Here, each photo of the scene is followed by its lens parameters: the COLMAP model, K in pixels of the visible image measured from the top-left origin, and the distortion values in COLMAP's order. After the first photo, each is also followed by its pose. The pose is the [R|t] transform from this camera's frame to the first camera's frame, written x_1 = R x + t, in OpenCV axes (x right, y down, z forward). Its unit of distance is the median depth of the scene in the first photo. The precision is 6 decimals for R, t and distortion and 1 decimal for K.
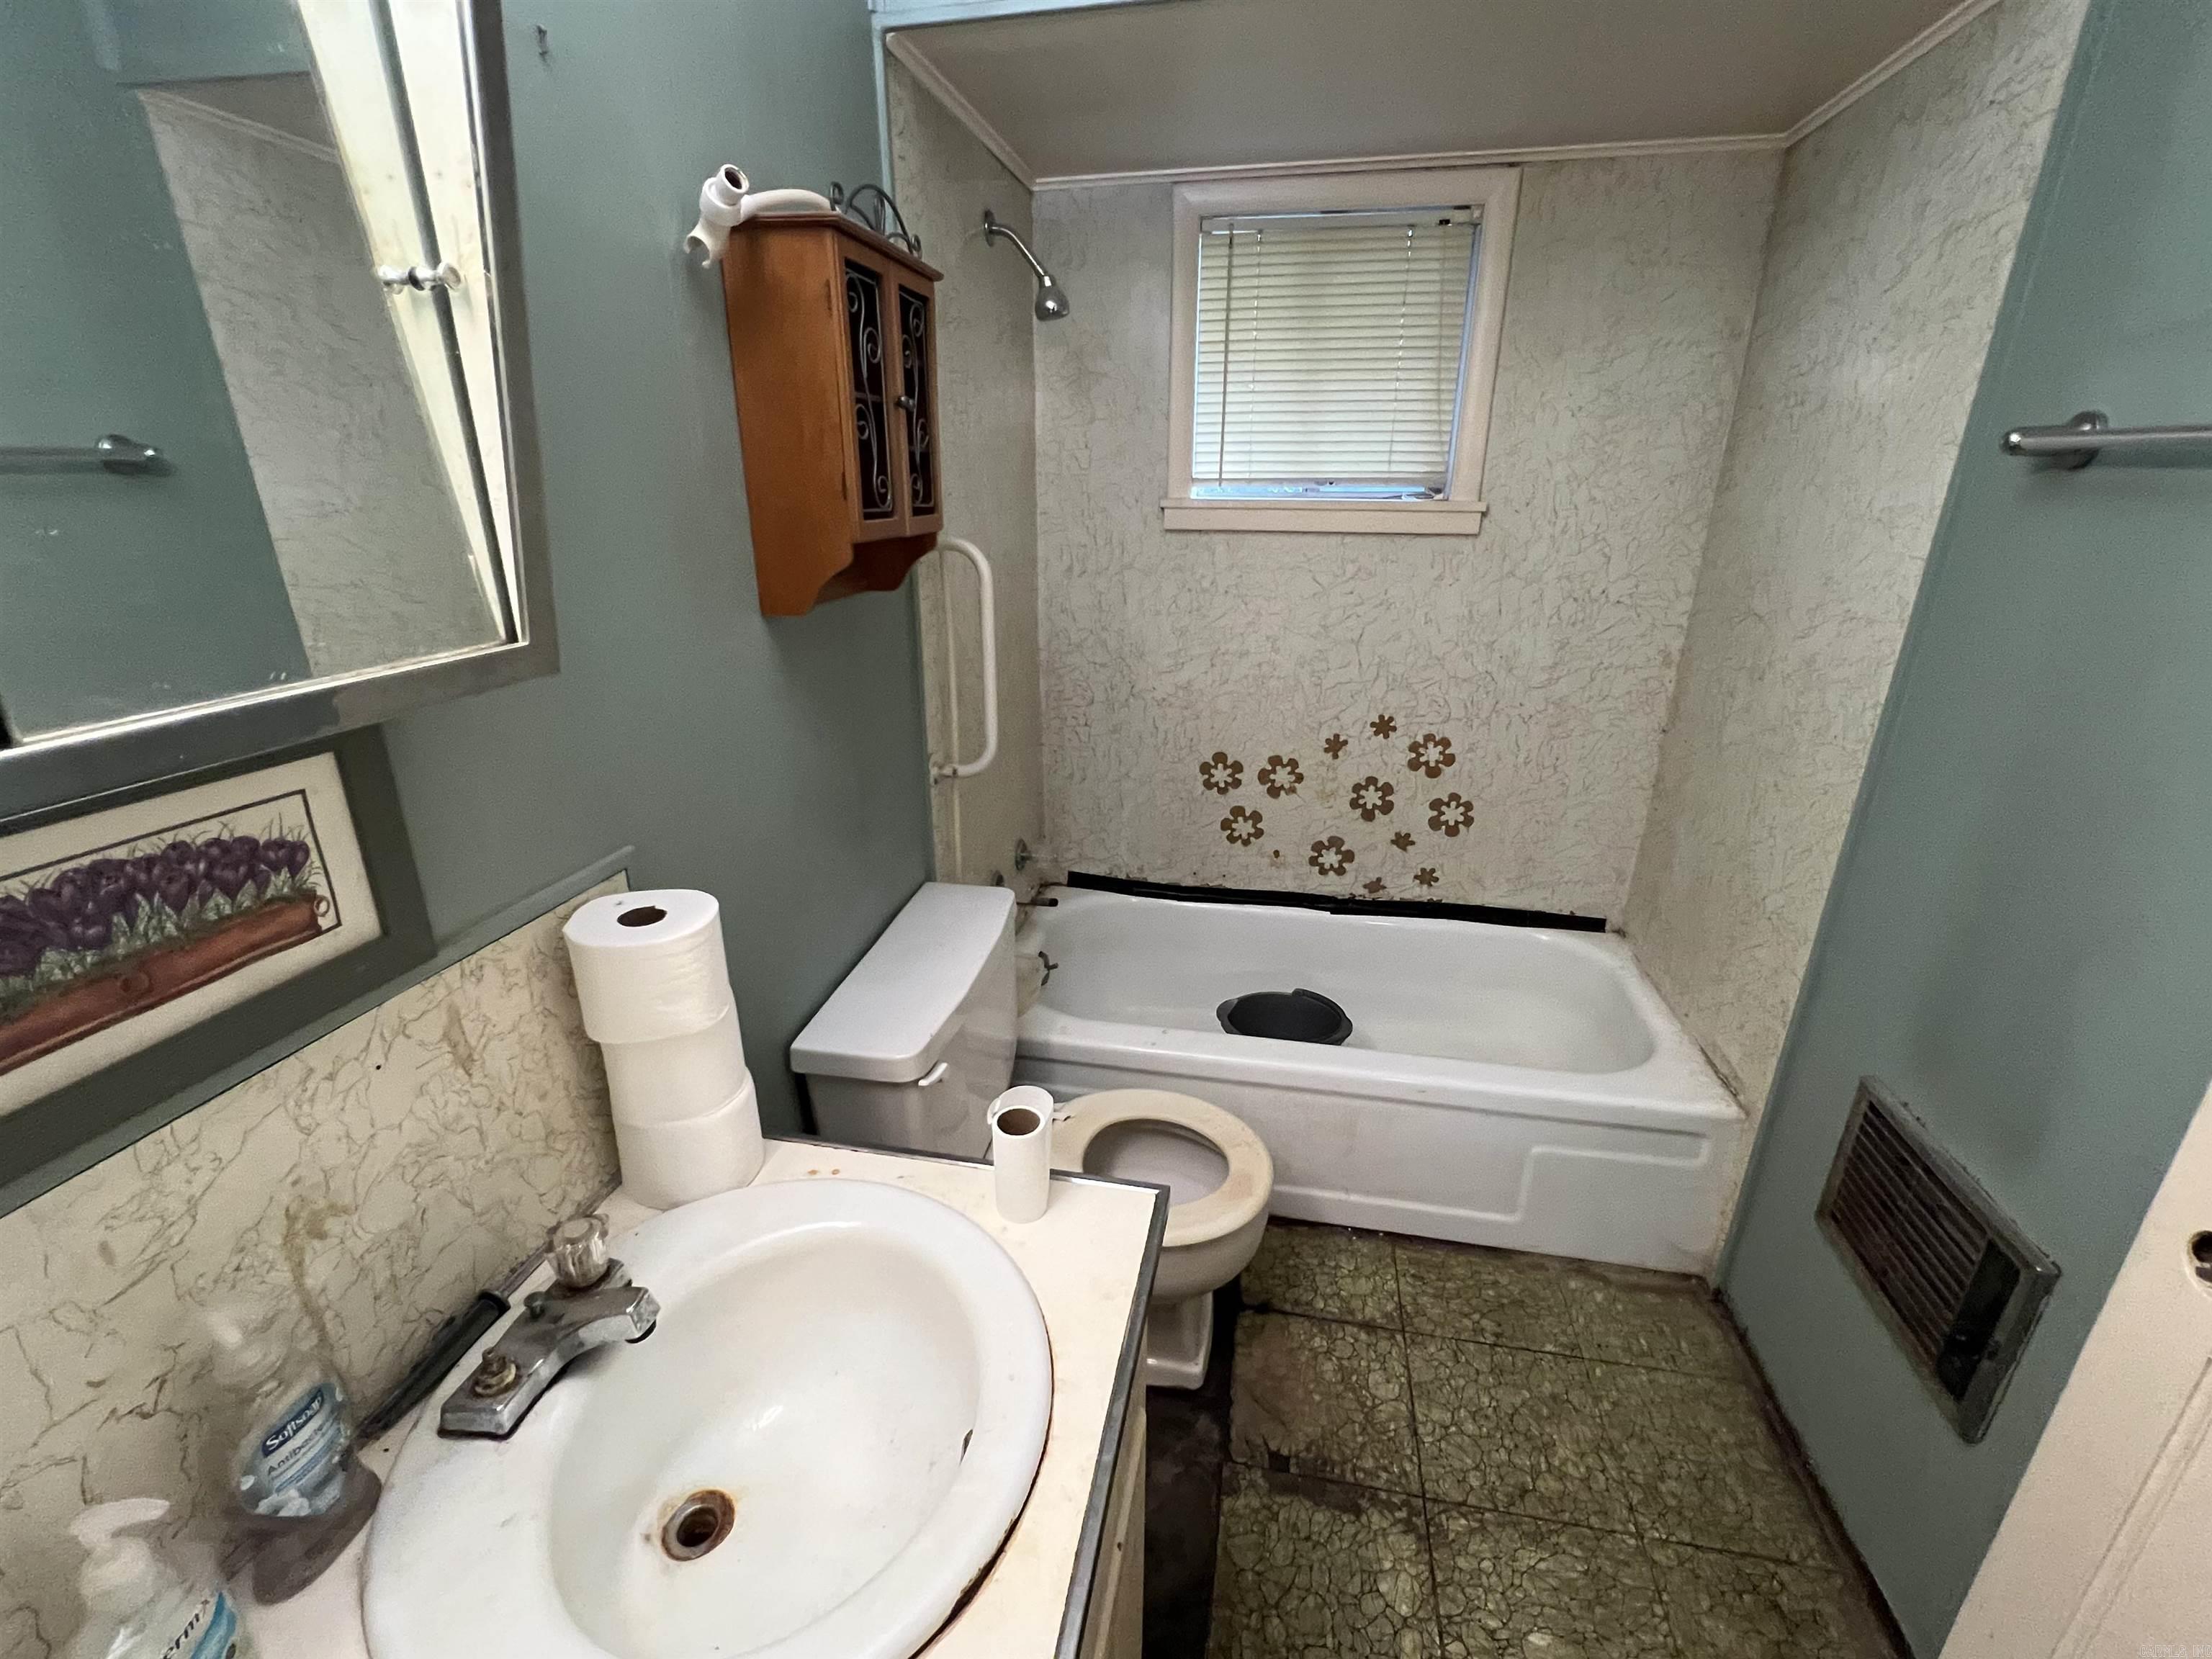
lens RADIAL K [[951.2, 0, 1106.0], [0, 951.2, 829.5], [0, 0, 1]] dist [-0.003502, 0.001288]
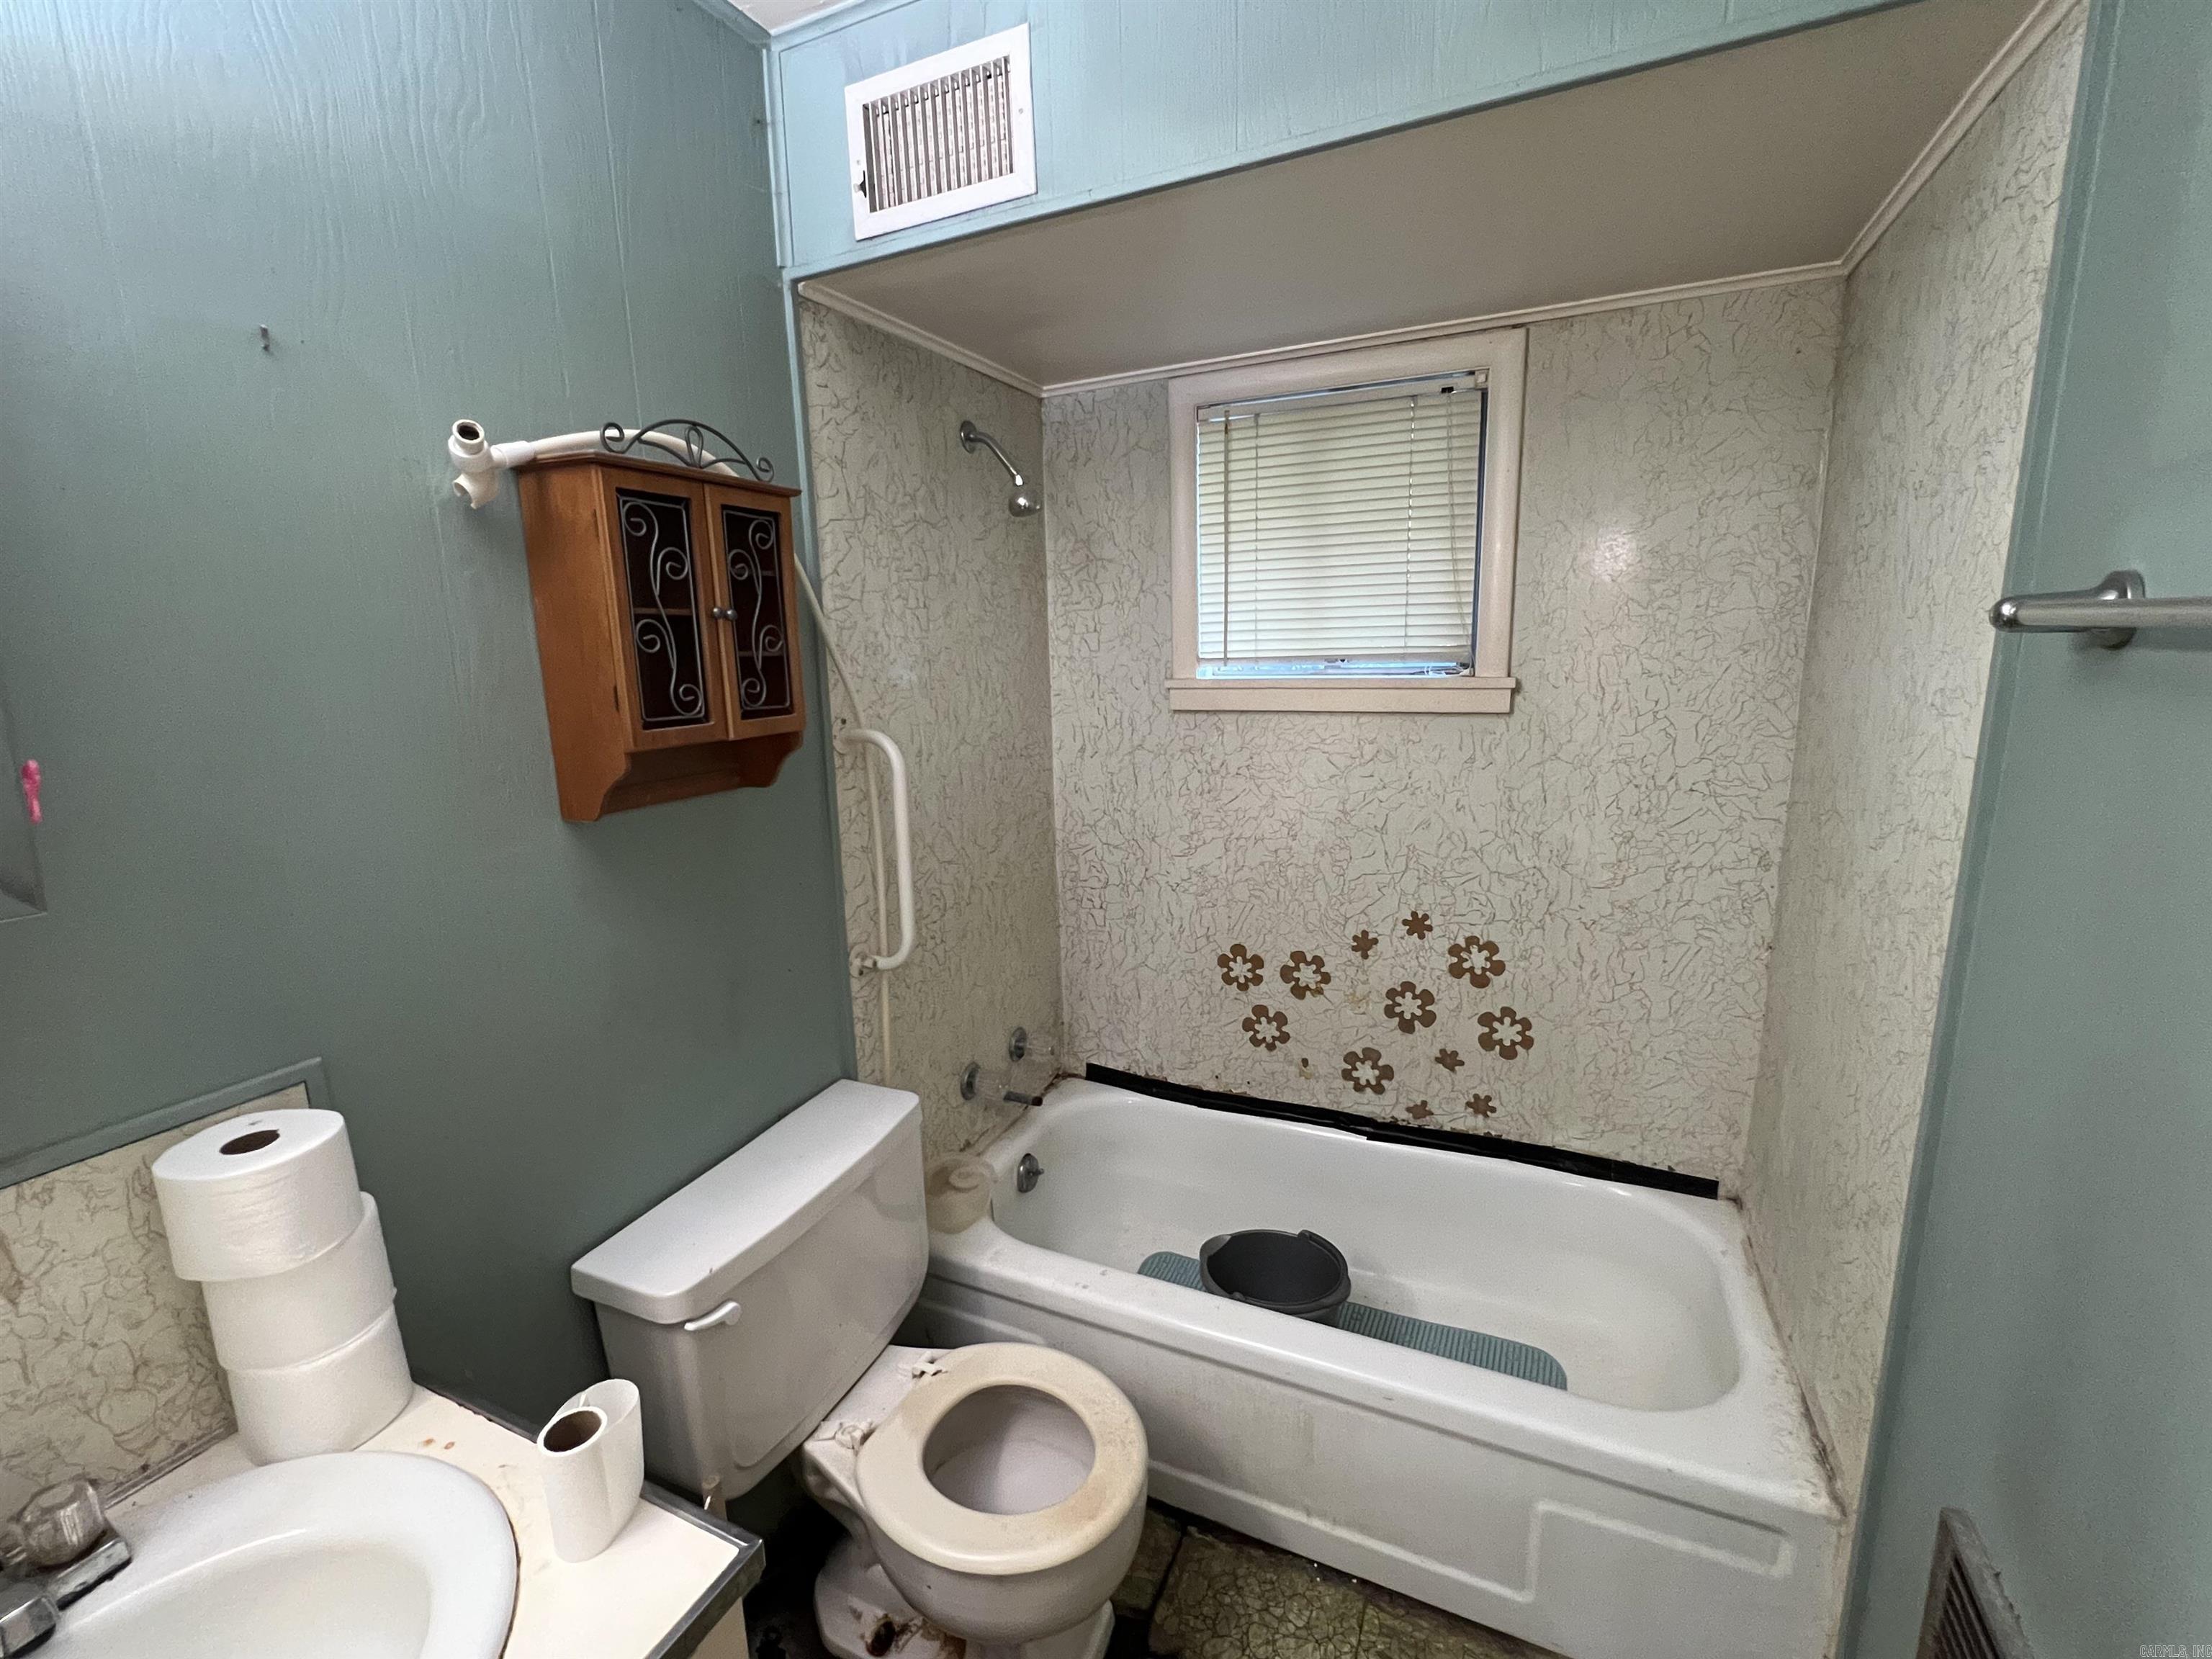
lens RADIAL K [[951.2, 0, 1106.0], [0, 951.2, 829.5], [0, 0, 1]] dist [-0.003502, 0.001288]
pose [[0.970883, 0.018702, -0.238823, 0.239960], [-0.055932, 0.987090, -0.150082, -0.052137], [0.232933, 0.159070, 0.959395, 0.090589]]
